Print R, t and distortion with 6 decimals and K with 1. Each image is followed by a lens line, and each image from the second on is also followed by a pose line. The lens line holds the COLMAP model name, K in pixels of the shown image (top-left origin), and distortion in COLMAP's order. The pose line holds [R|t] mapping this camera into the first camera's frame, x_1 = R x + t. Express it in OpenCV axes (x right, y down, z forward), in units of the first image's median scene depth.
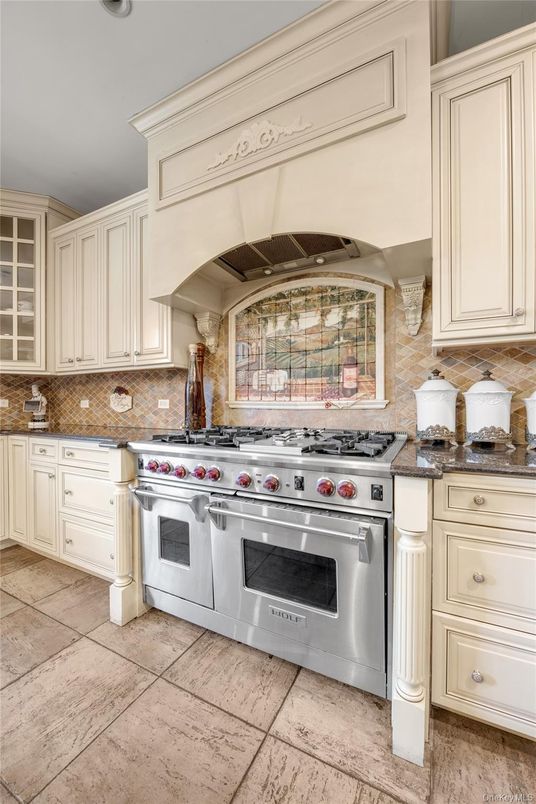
lens RADIAL K [[325.5, 0, 268.0], [0, 325.5, 402.0], [0, 0, 1]] dist [-0.000056, 0.000002]
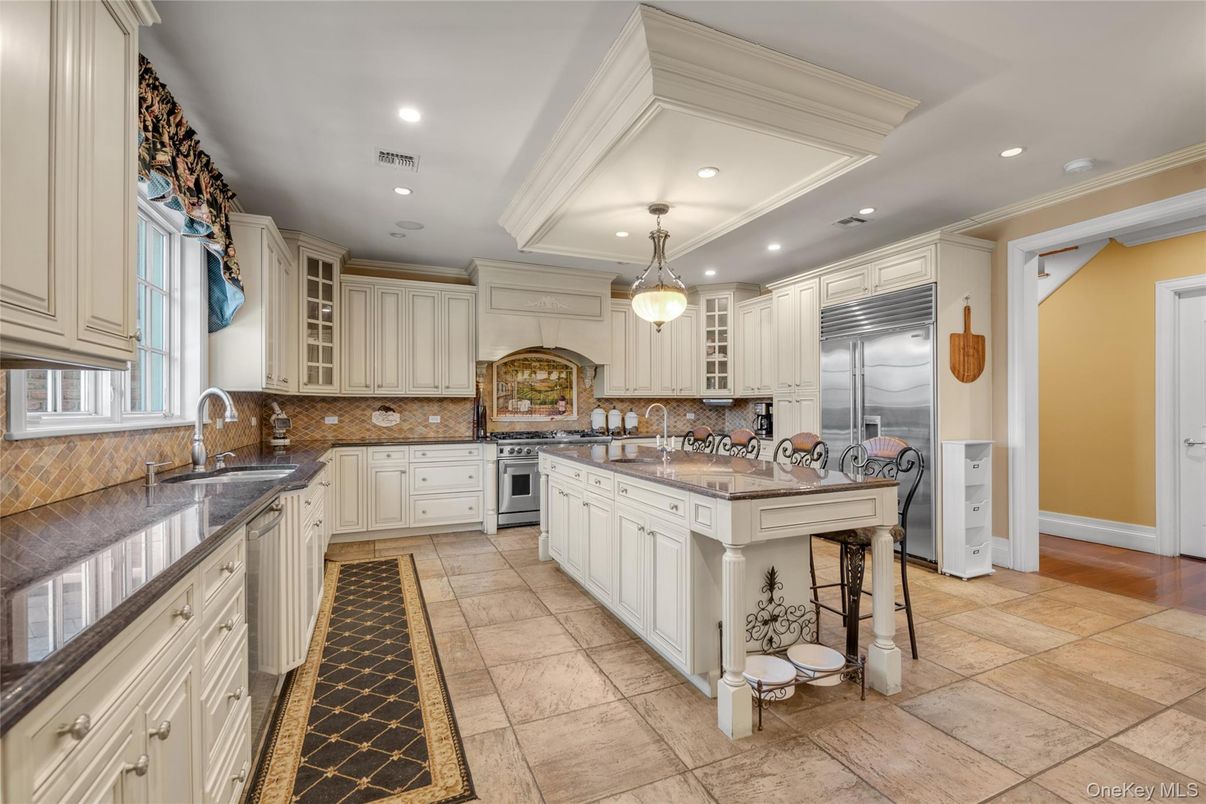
lens RADIAL K [[525.3, 0, 603.0], [0, 525.3, 402.0], [0, 0, 1]] dist [-0.002449, -0.000290]
pose [[0.622973, 0.006079, 0.782220, -2.031601], [-0.006145, 0.999977, -0.002878, -0.082540], [-0.782219, -0.003014, 0.622996, -1.196970]]
